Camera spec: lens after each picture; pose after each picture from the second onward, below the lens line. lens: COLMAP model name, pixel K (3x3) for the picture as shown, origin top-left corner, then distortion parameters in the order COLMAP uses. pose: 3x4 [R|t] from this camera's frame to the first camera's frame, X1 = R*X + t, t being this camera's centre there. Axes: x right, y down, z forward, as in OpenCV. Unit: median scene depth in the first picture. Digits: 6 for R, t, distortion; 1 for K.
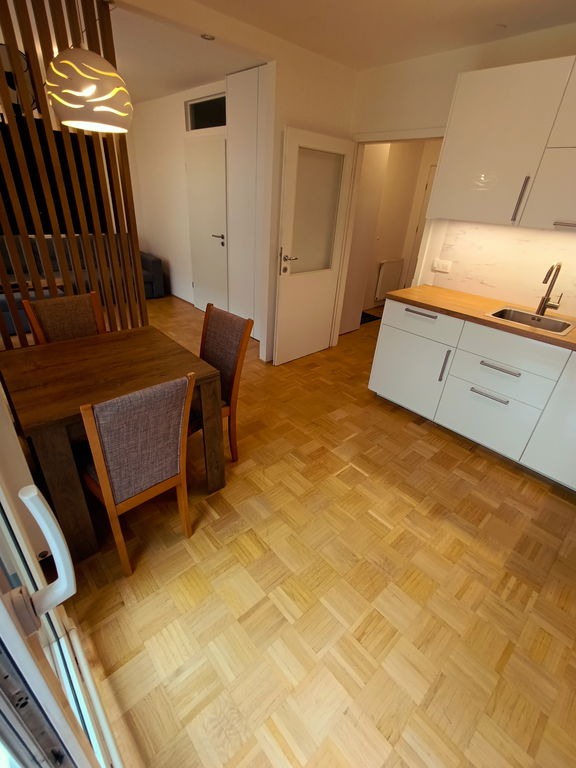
lens RADIAL K [[353.4, 0, 284.8], [0, 353.4, 383.5], [0, 0, 1]] dist [-0.001407, 0.001456]
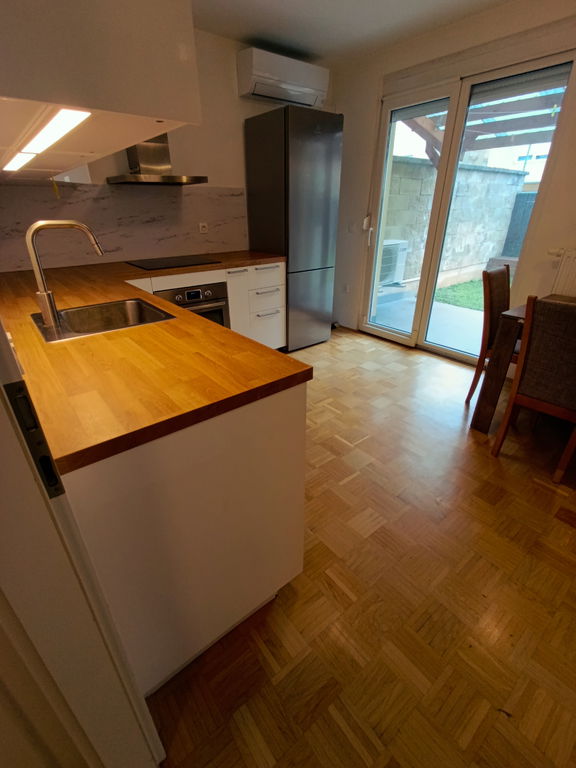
lens RADIAL K [[353.4, 0, 284.8], [0, 353.4, 383.5], [0, 0, 1]] dist [-0.001407, 0.001456]
pose [[-0.996794, -0.074465, 0.029264, 0.356996], [-0.018472, 0.570065, 0.821392, -0.642096], [-0.077847, 0.818218, -0.569613, 1.444643]]
